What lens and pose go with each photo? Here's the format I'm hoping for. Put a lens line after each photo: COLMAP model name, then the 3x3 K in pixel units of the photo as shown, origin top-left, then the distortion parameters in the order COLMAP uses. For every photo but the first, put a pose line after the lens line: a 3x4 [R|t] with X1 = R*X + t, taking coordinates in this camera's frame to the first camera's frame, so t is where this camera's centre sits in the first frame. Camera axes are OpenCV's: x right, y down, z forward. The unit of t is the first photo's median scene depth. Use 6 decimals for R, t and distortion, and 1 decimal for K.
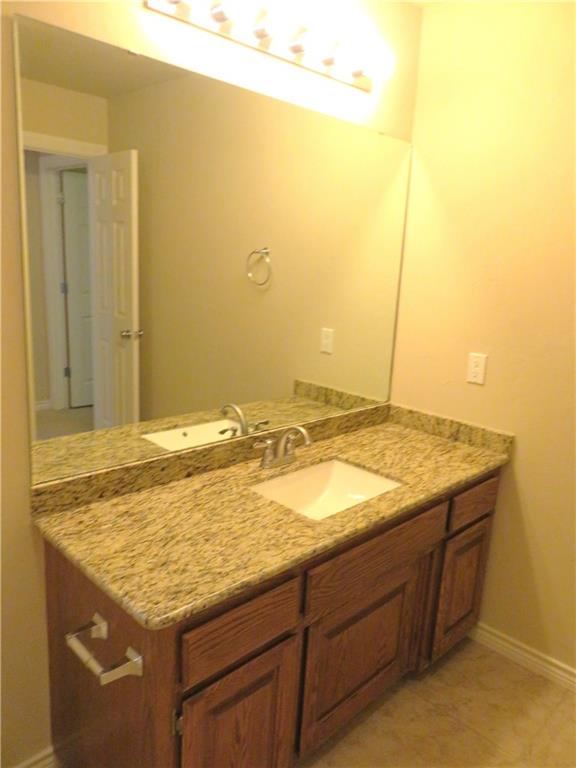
lens RADIAL K [[574.7, 0, 288.0], [0, 574.7, 384.0], [0, 0, 1]] dist [-0.013423, 0.004968]
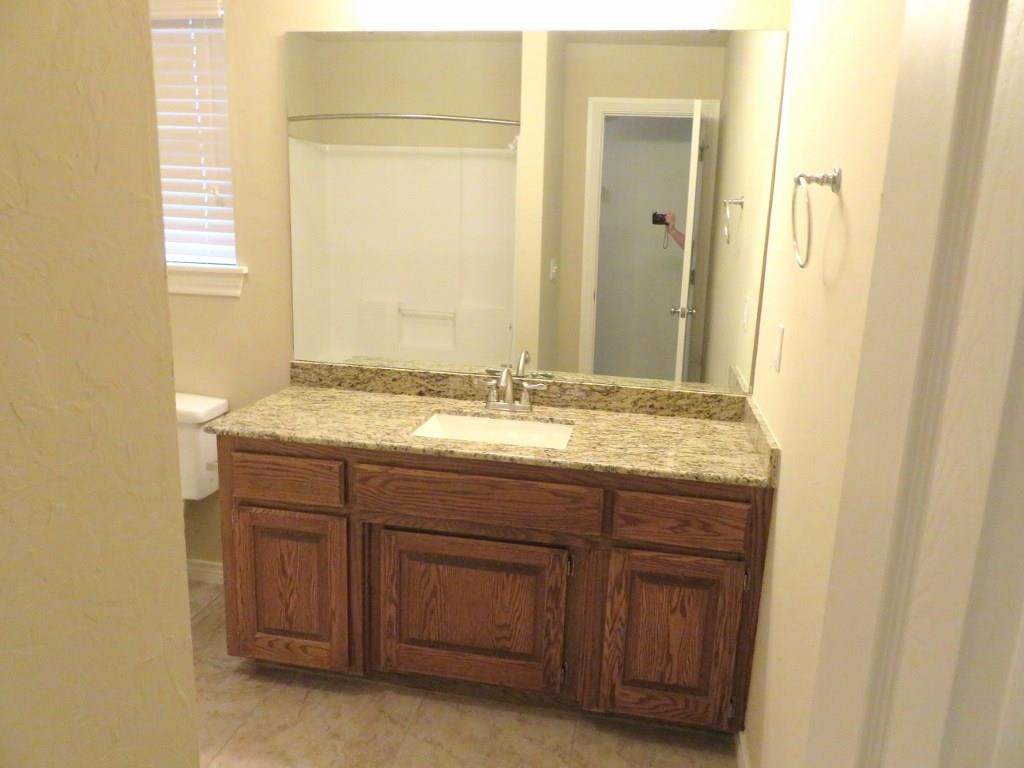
lens RADIAL K [[739.9, 0, 512.0], [0, 739.9, 384.0], [0, 0, 1]] dist [-0.007812, 0.000107]
pose [[0.561945, 0.141948, -0.814904, 1.082354], [-0.186431, 0.981552, 0.042417, 0.047546], [0.805892, 0.128087, 0.578041, 0.321578]]
